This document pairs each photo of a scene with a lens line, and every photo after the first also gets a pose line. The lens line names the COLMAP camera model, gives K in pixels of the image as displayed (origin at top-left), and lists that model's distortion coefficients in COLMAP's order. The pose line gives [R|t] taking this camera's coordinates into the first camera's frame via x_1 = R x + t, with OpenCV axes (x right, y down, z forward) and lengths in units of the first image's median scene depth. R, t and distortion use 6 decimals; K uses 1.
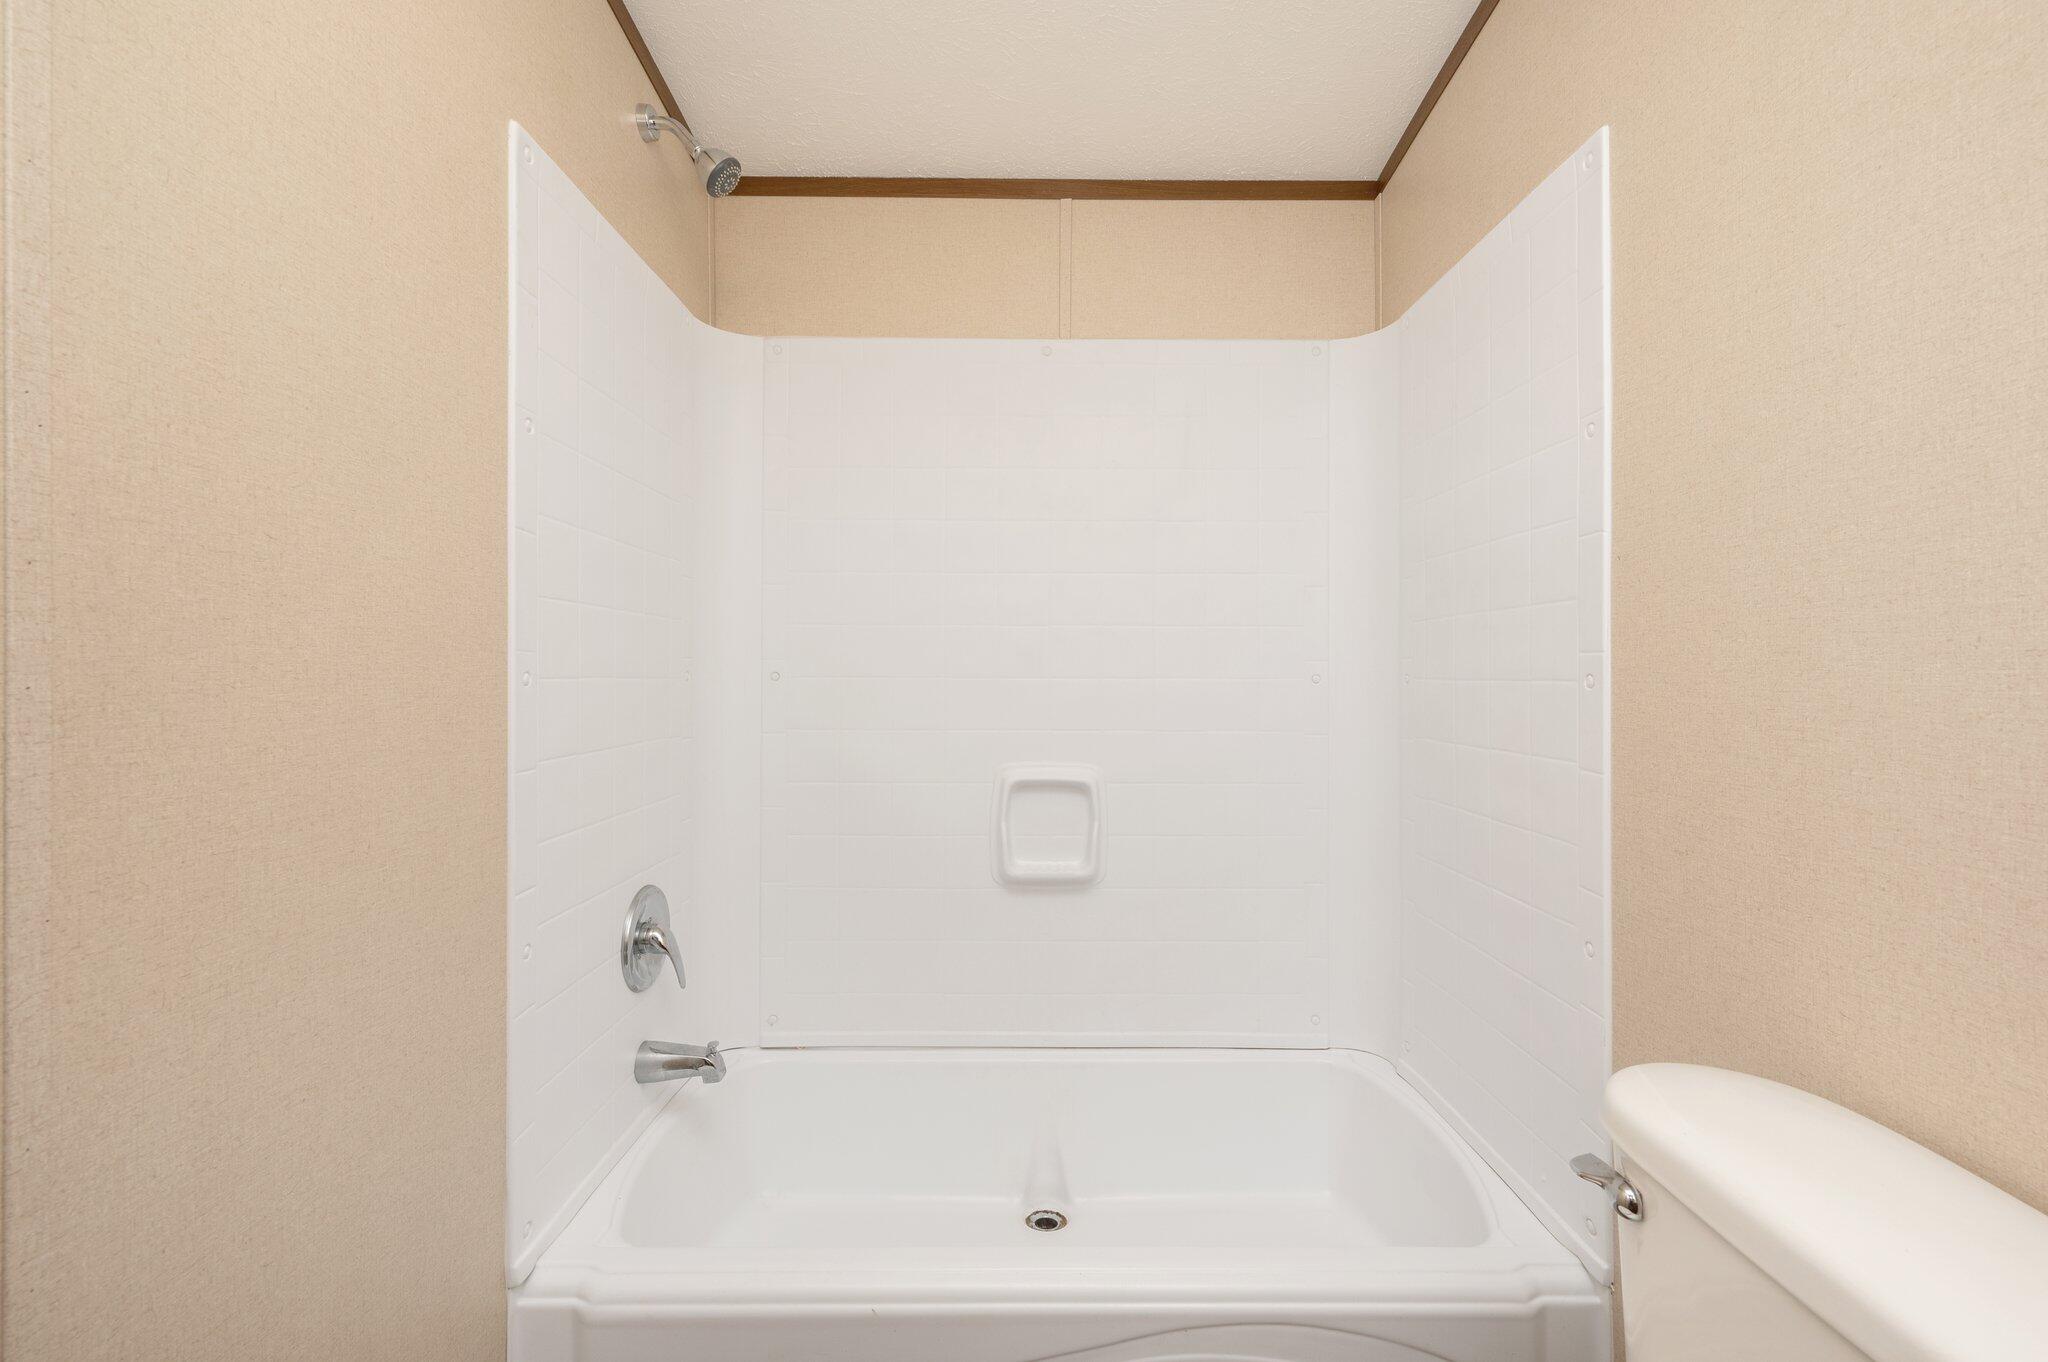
lens RADIAL K [[864.9, 0, 1029.3], [0, 864.9, 667.2], [0, 0, 1]] dist [-0.000694, 0.001983]
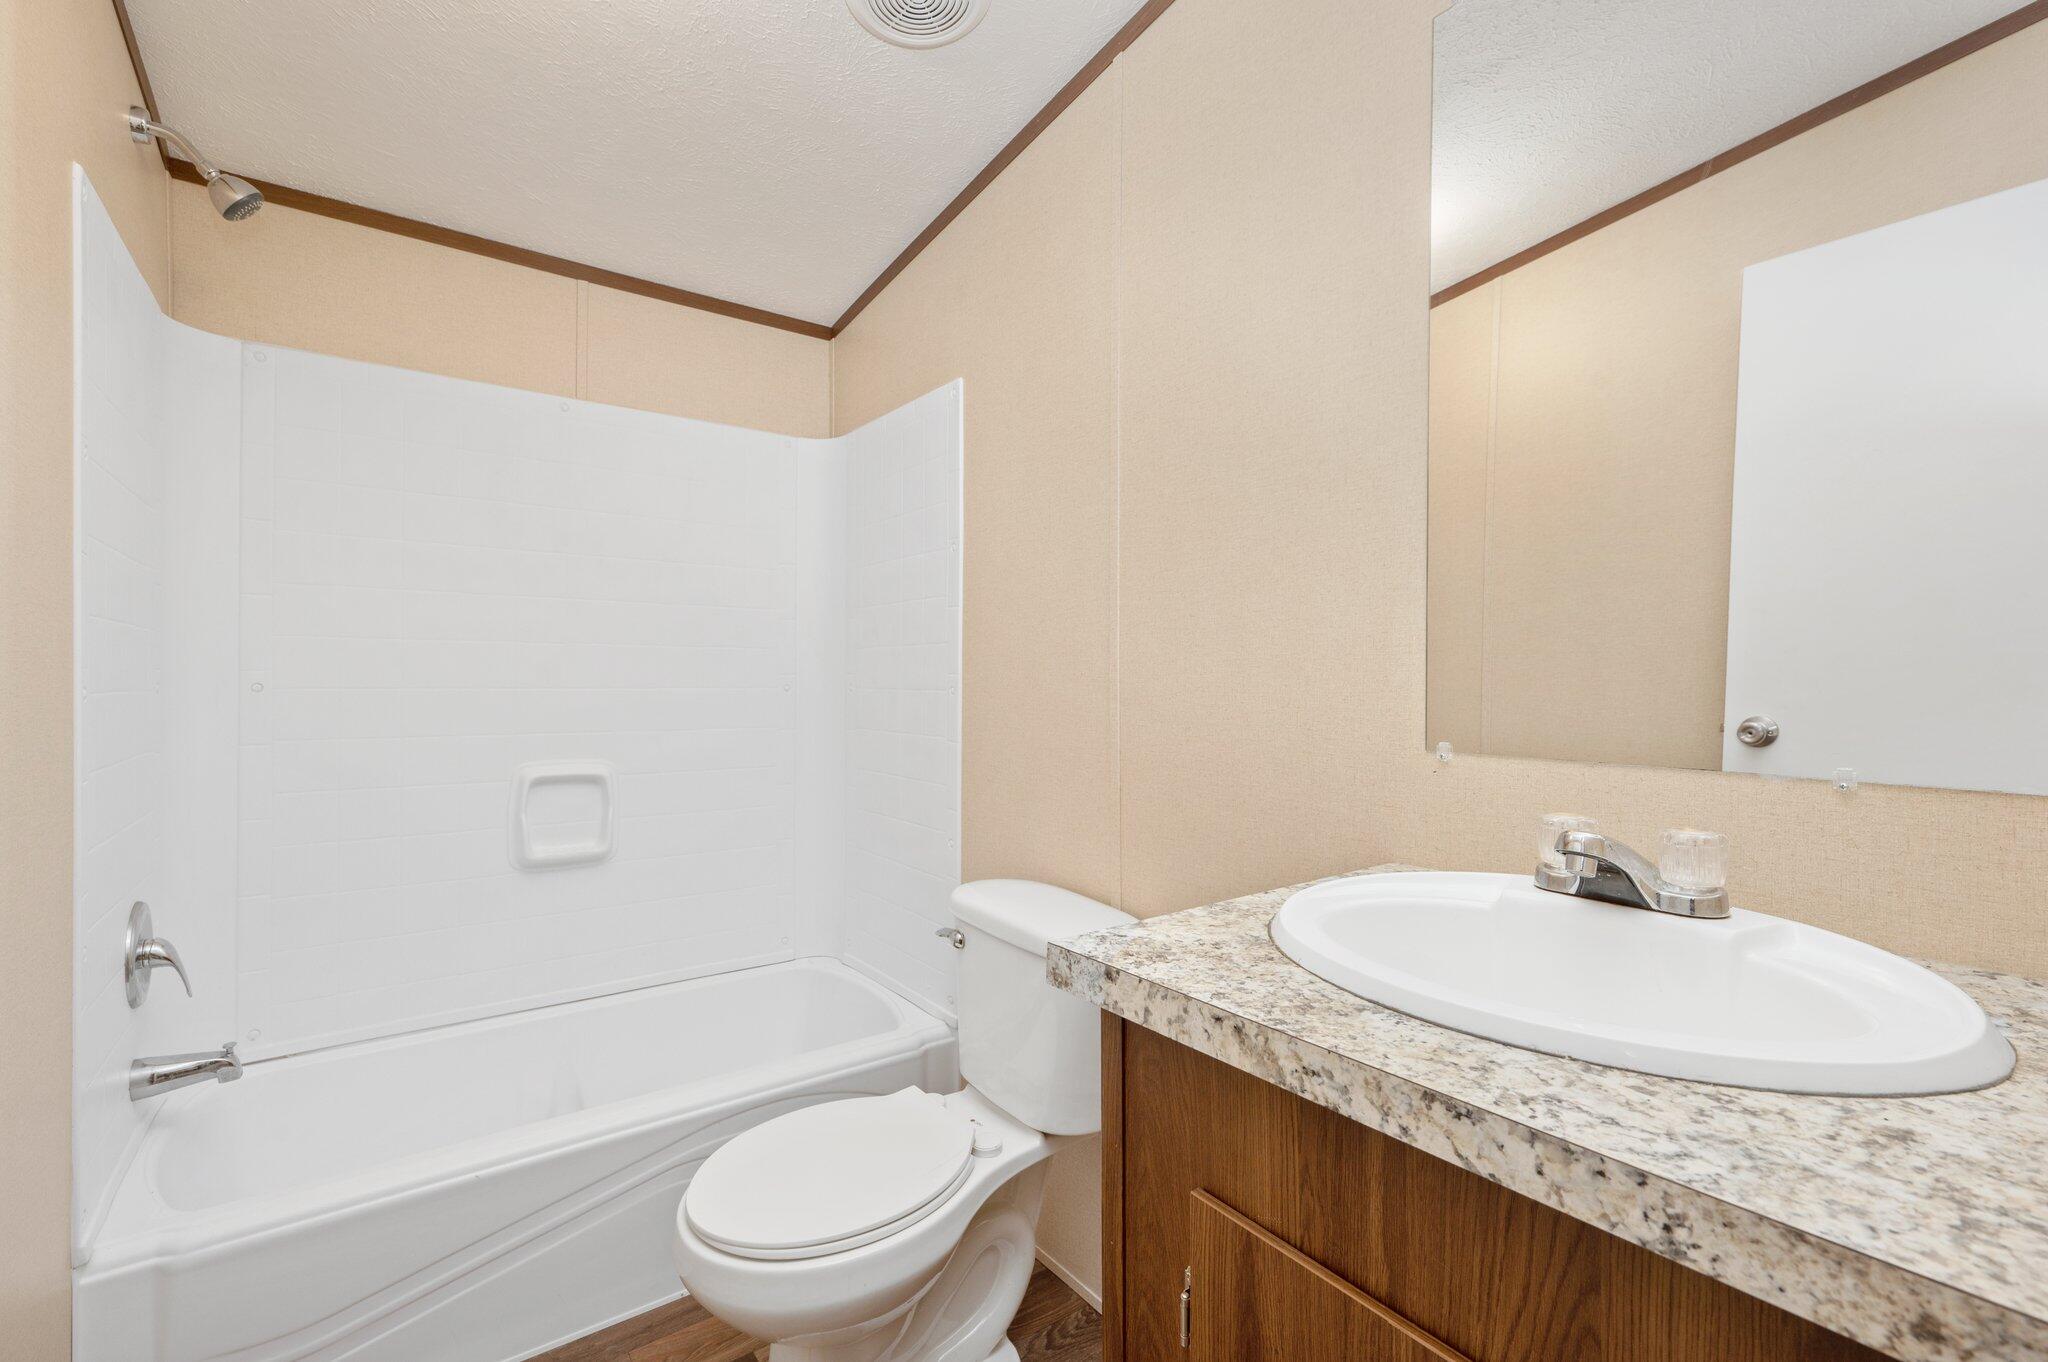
lens RADIAL K [[864.9, 0, 1027.7], [0, 864.9, 678.2], [0, 0, 1]] dist [-0.000694, 0.001983]
pose [[0.806030, 0.002114, 0.591871, -0.211217], [-0.007402, 0.999951, 0.006509, -0.016941], [-0.591828, -0.009628, 0.806006, -0.397796]]
